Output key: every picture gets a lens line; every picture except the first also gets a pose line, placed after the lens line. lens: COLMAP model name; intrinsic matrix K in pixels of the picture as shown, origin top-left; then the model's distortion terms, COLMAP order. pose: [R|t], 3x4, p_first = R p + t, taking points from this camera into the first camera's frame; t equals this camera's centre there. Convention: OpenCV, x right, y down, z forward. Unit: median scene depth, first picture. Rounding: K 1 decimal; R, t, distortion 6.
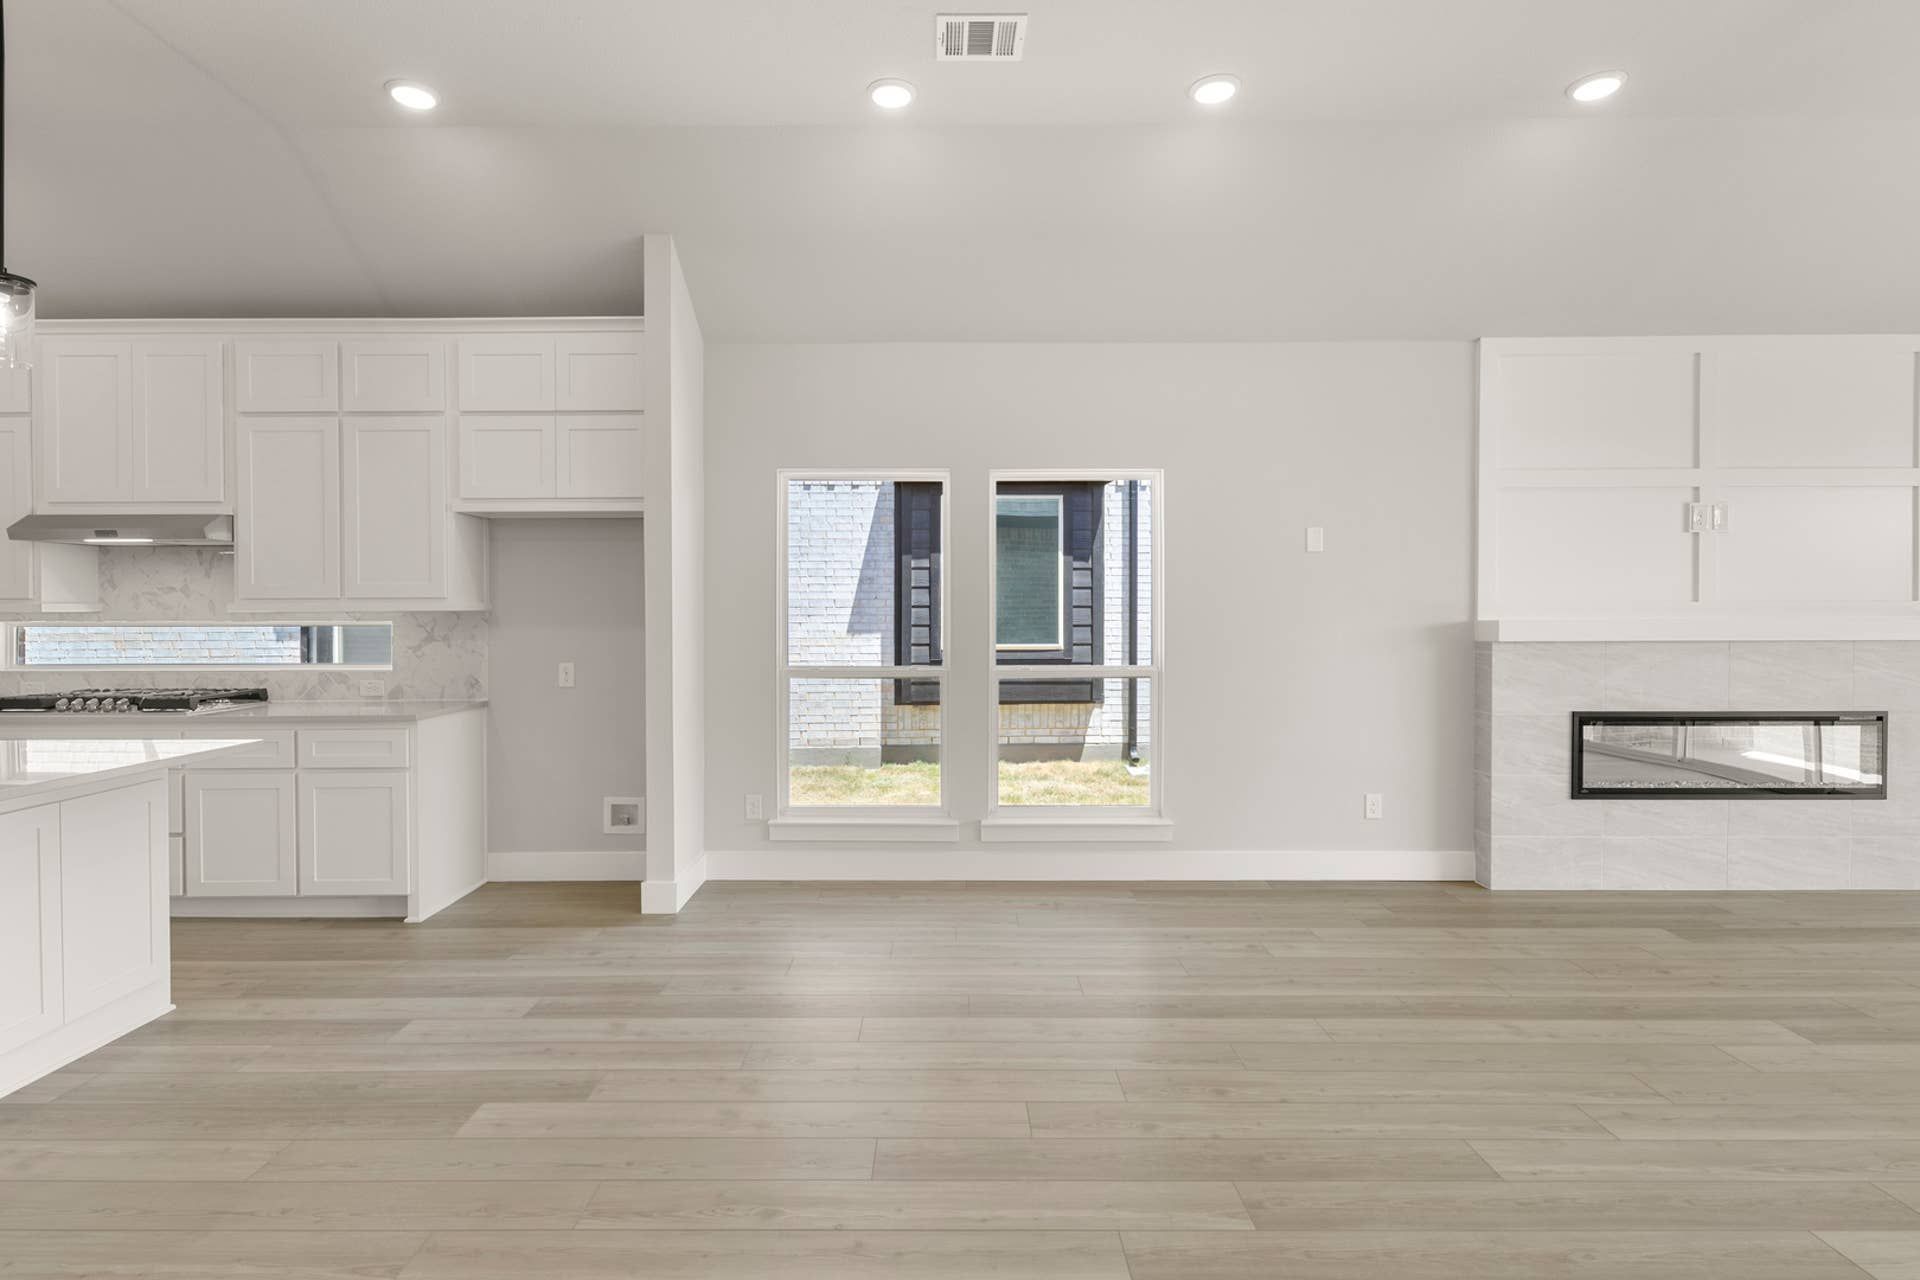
lens RADIAL K [[944.2, 0, 928.1], [0, 944.2, 620.2], [0, 0, 1]] dist [0.008771, -0.006750]
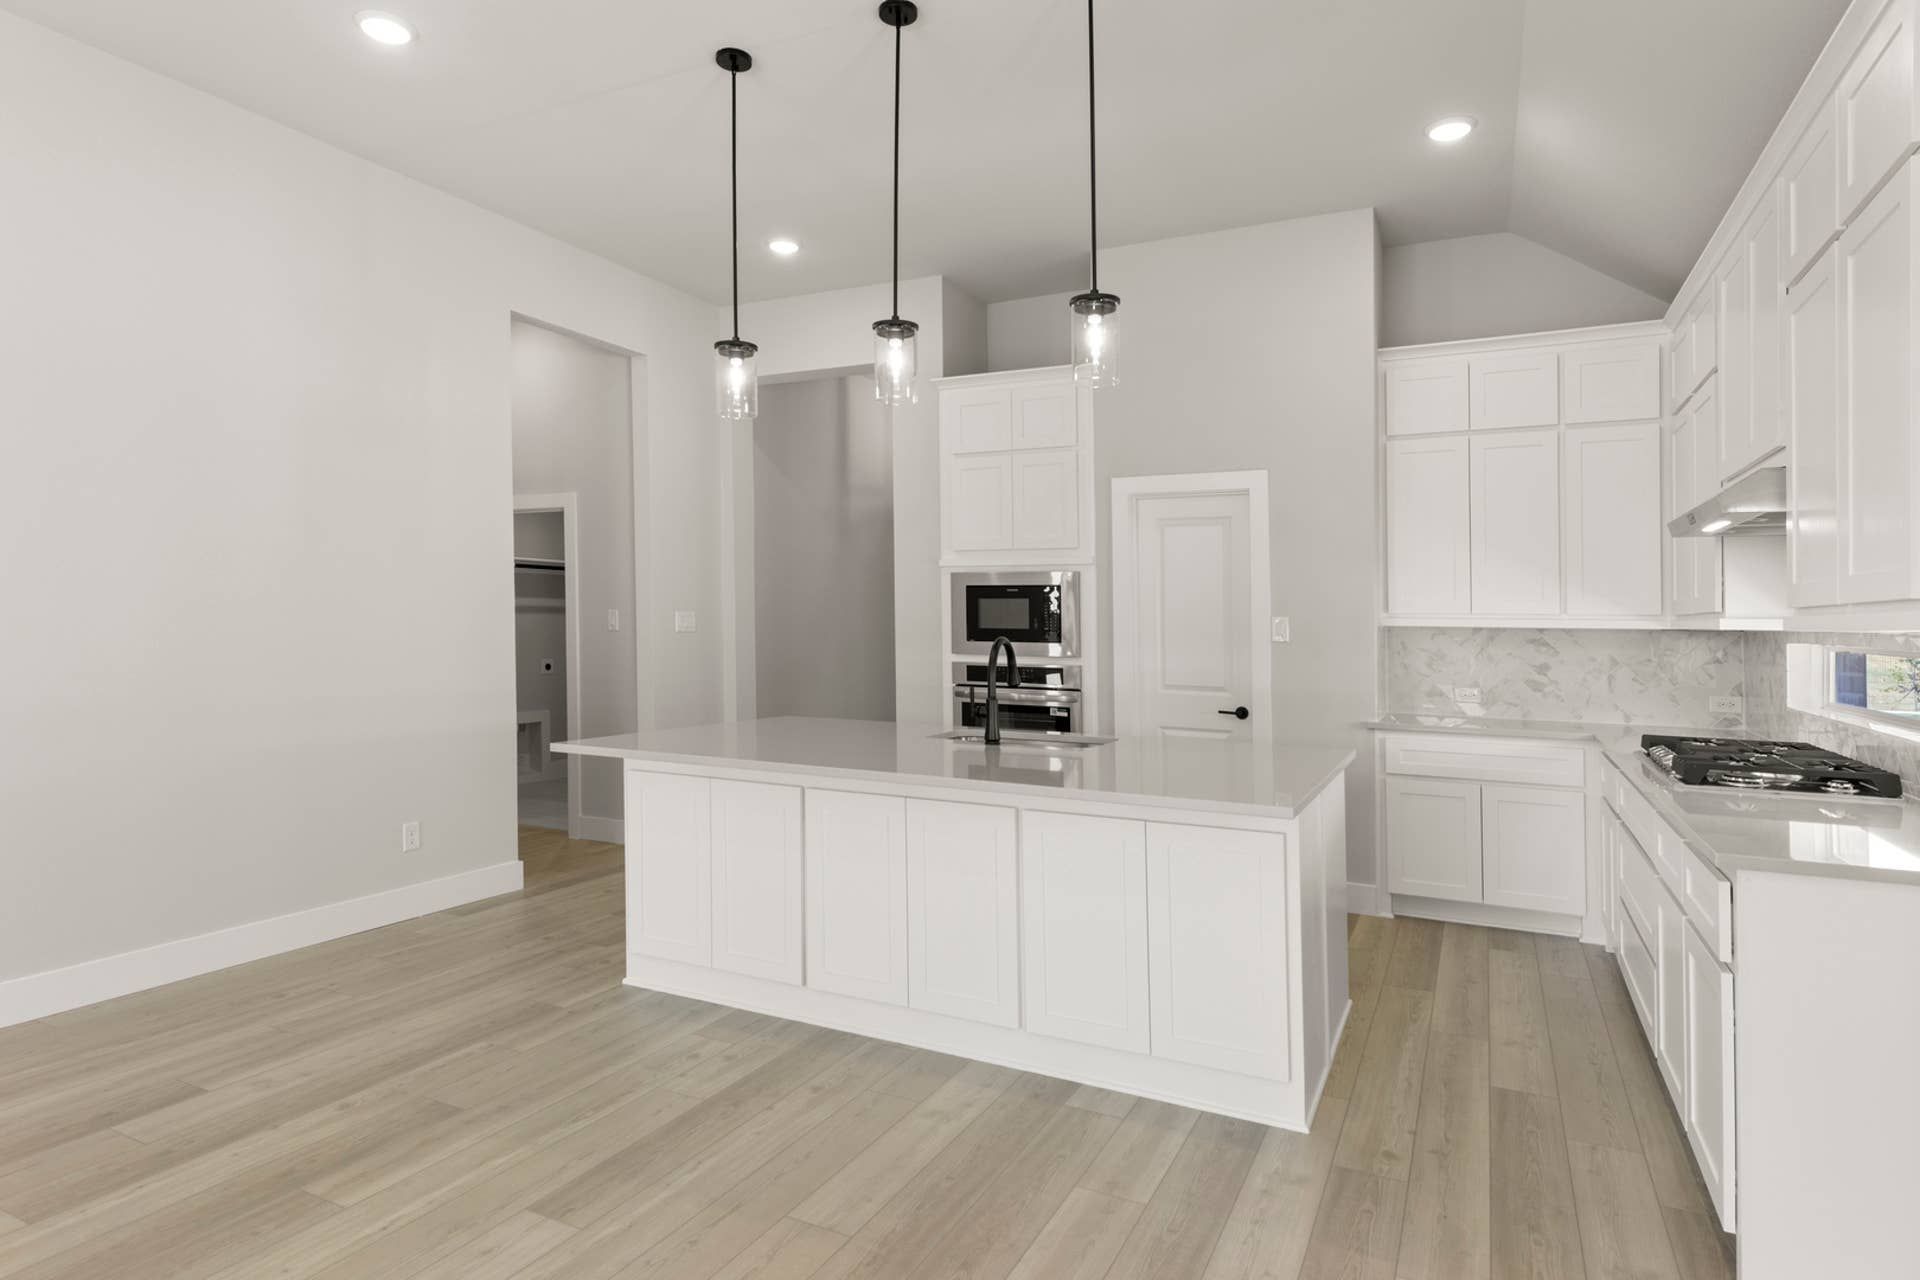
lens RADIAL K [[1048.7, 0, 936.7], [0, 1048.7, 623.9], [0, 0, 1]] dist [0.004948, 0.003083]
pose [[-0.431096, 0.001156, -0.902305, 0.092816], [-0.020268, 0.999734, 0.010964, -0.011175], [0.902079, 0.023014, -0.430958, 0.858301]]
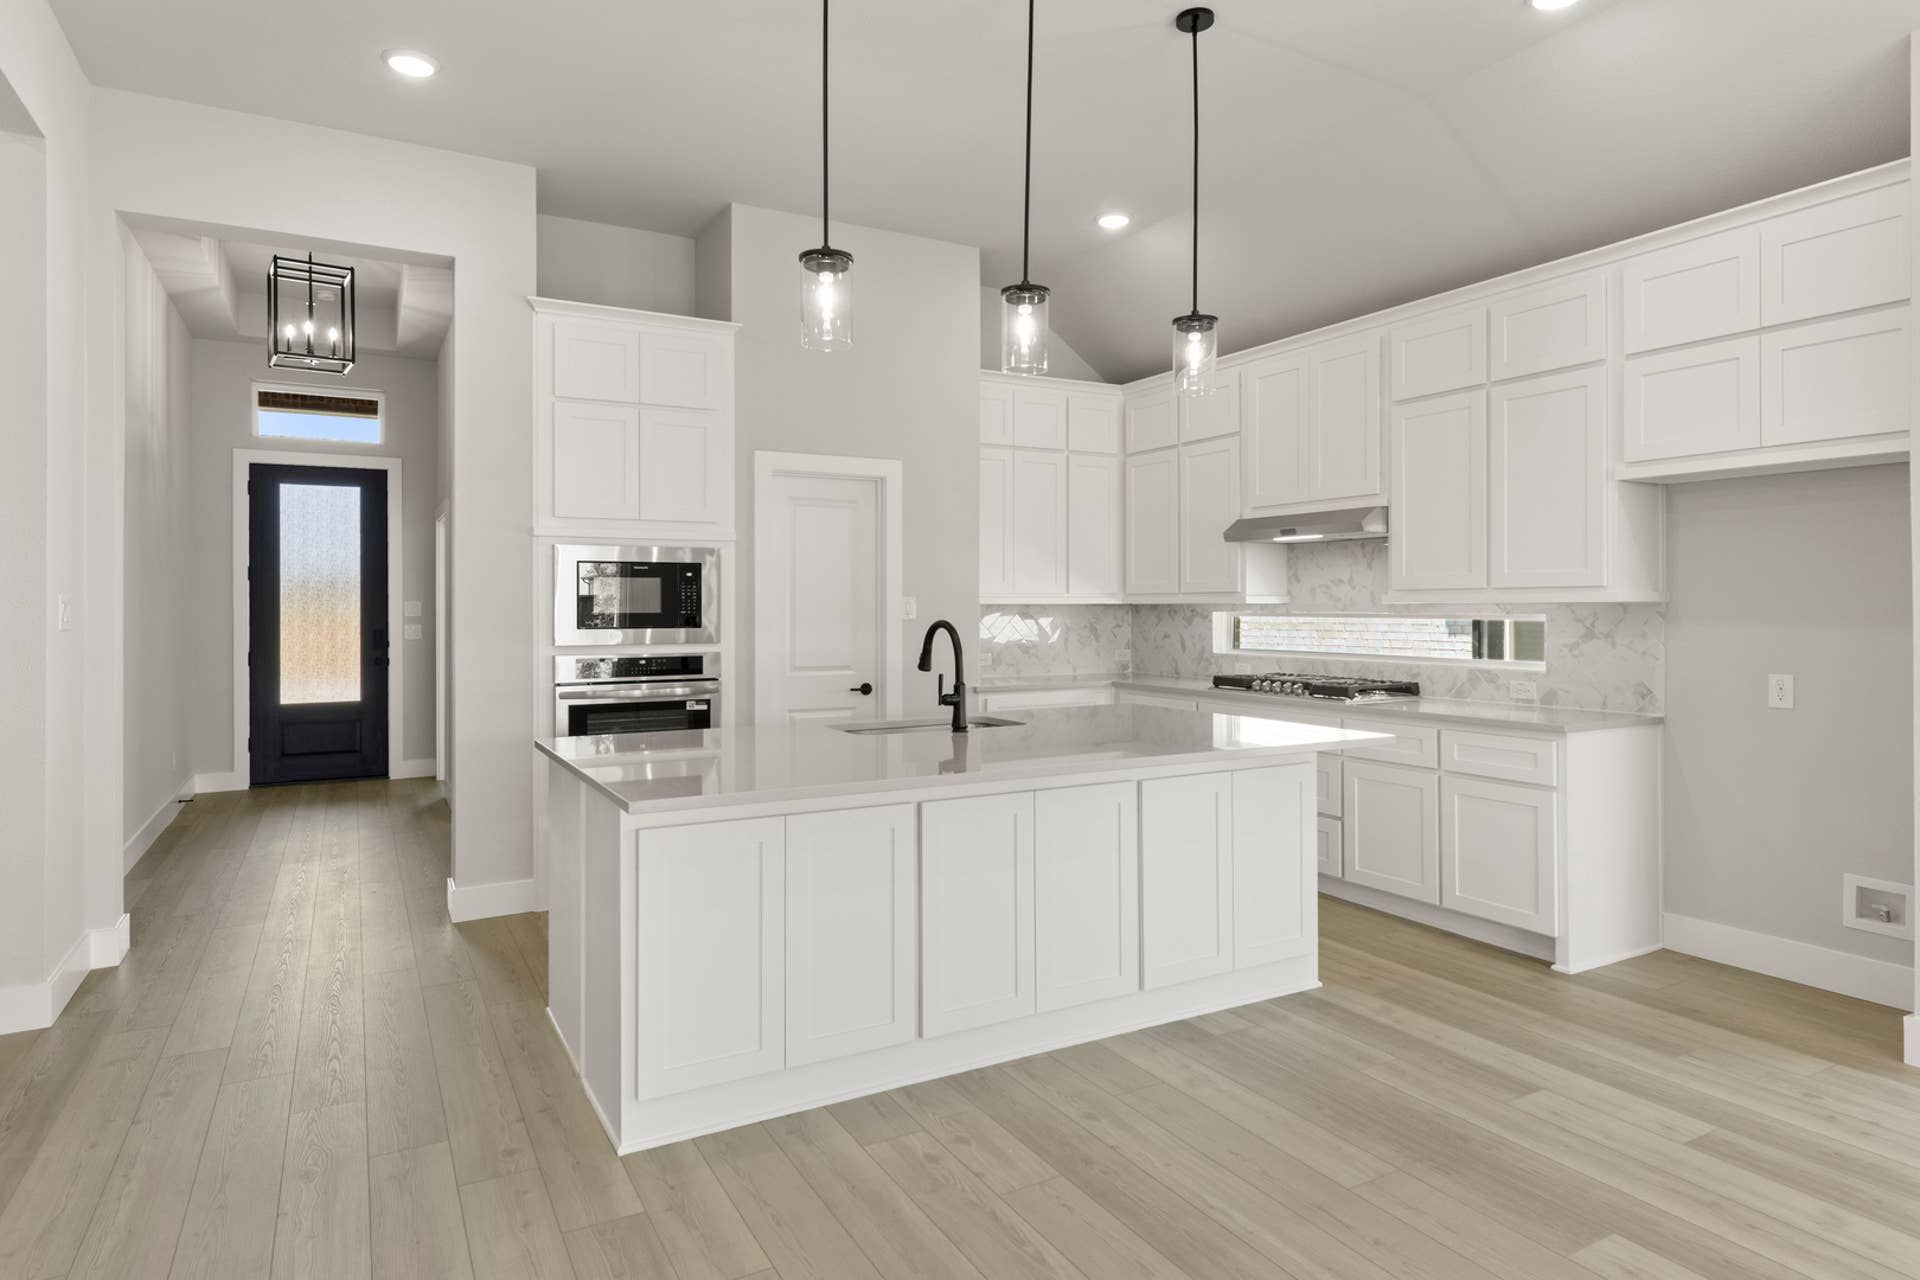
lens RADIAL K [[1069.4, 0, 959.5], [0, 1069.4, 598.8], [0, 0, 1]] dist [0.014474, -0.008204]
pose [[0.496996, -0.003817, -0.867744, 0.020688], [-0.008295, 0.999924, -0.009150, 0.000403], [0.867713, 0.011746, 0.496927, 0.054288]]
